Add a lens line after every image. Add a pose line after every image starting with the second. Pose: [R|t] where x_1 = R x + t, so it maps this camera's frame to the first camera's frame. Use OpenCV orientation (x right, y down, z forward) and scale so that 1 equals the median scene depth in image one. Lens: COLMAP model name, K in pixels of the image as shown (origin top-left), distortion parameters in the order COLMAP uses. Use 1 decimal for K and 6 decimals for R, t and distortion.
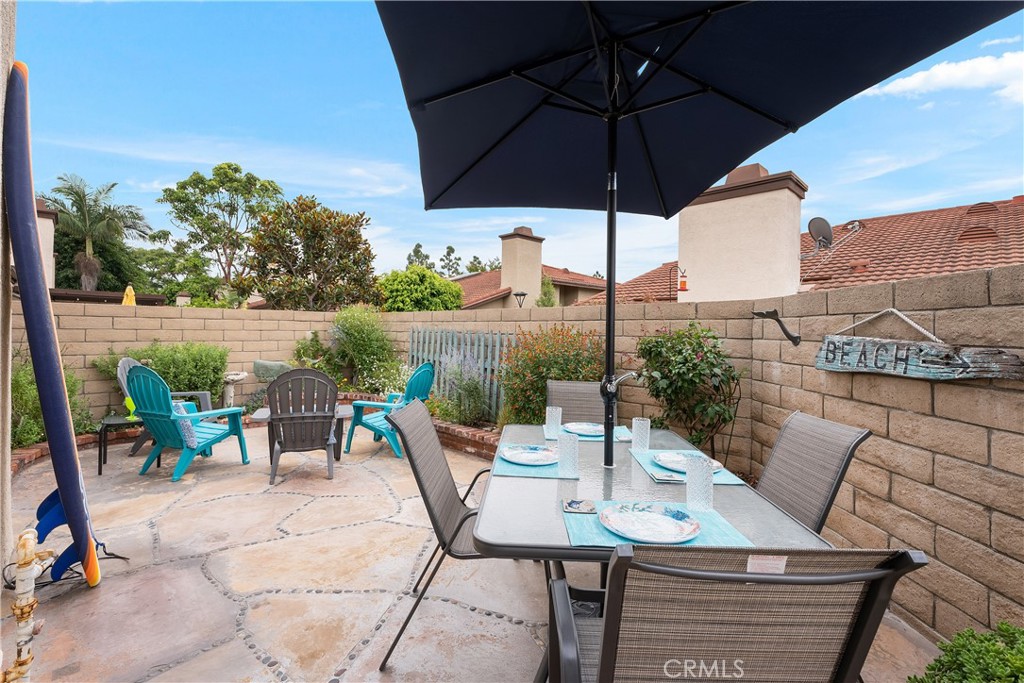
lens RADIAL K [[458.9, 0, 514.2], [0, 458.9, 332.5], [0, 0, 1]] dist [-0.000744, -0.000921]
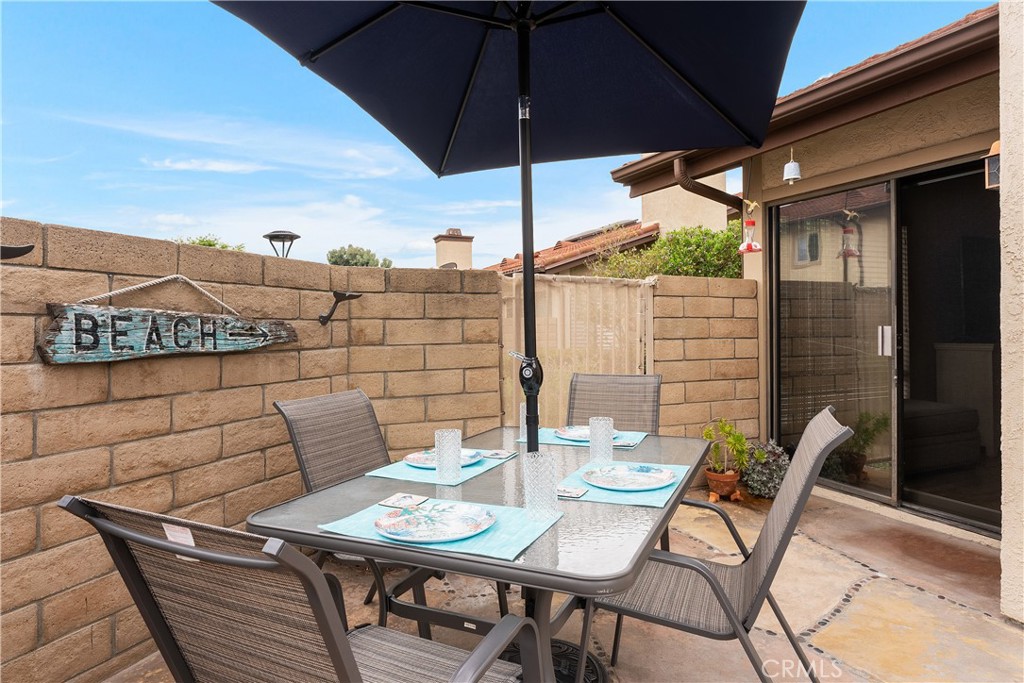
lens RADIAL K [[595.2, 0, 511.9], [0, 595.2, 321.1], [0, 0, 1]] dist [-0.002410, 0.000413]
pose [[-0.928377, -0.004213, 0.371615, -0.116383], [-0.006678, 0.999963, -0.005348, 0.027206], [-0.371579, -0.007447, -0.928372, 1.456491]]
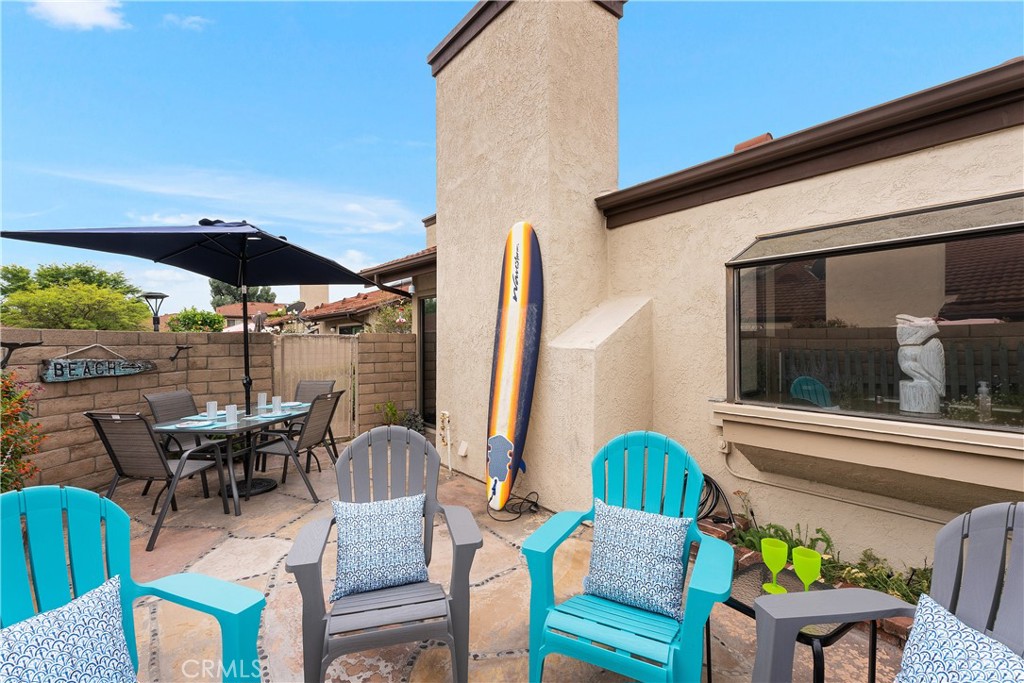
lens RADIAL K [[472.1, 0, 512.0], [0, 472.1, 341.5], [0, 0, 1]] dist [0.000552, -0.000133]
pose [[-0.993236, -0.007411, 0.115874, -1.009688], [-0.007118, 0.999970, 0.002943, -0.068340], [-0.115892, 0.002098, -0.993260, 2.337912]]
